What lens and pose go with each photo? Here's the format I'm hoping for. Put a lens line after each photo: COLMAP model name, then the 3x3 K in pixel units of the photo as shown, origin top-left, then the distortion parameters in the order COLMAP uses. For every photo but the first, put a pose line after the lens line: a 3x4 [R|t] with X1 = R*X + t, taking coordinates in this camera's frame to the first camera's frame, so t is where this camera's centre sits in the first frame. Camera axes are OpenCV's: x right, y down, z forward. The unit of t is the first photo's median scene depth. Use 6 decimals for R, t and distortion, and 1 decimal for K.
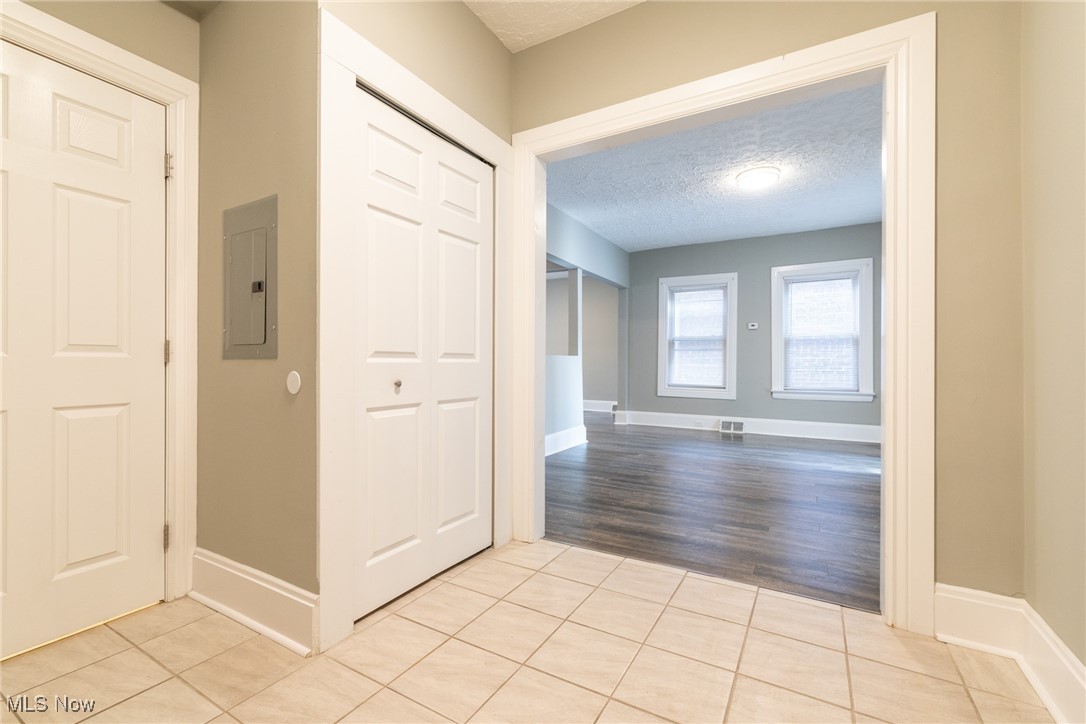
lens RADIAL K [[464.7, 0, 539.0], [0, 464.7, 365.3], [0, 0, 1]] dist [-0.000274, -0.000038]
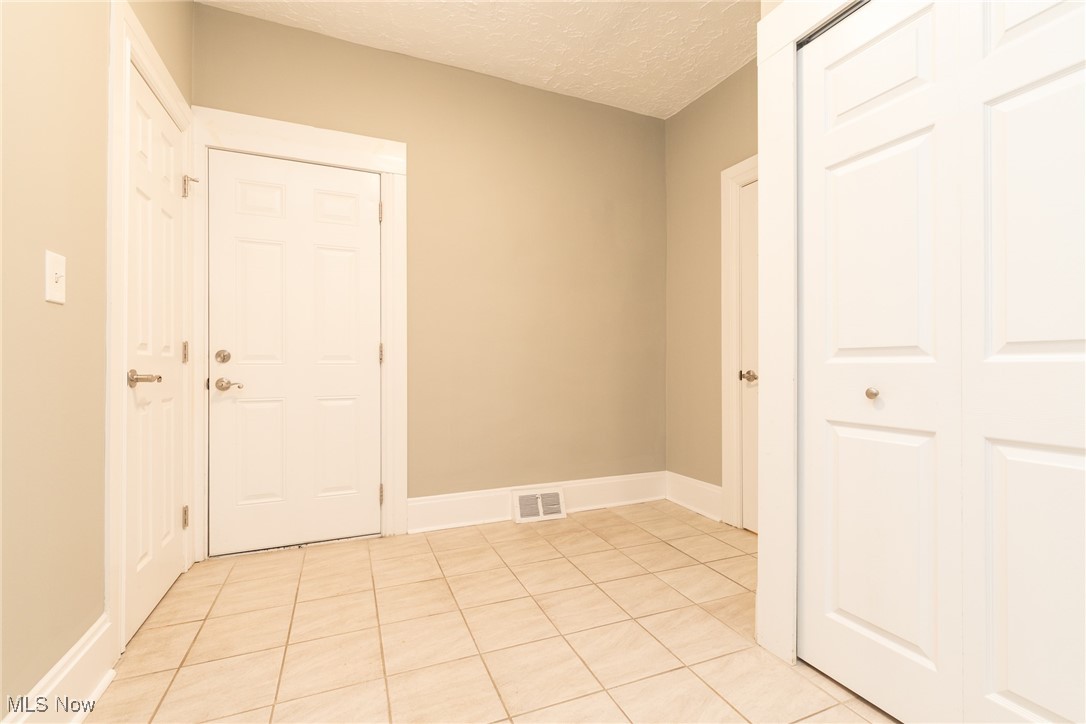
lens RADIAL K [[481.3, 0, 541.8], [0, 481.3, 358.6], [0, 0, 1]] dist [-0.001108, -0.000120]
pose [[-0.600674, -0.006079, -0.799471, 0.534593], [-0.000567, 0.999974, -0.007178, -0.006466], [0.799494, -0.003859, -0.600661, 0.989122]]
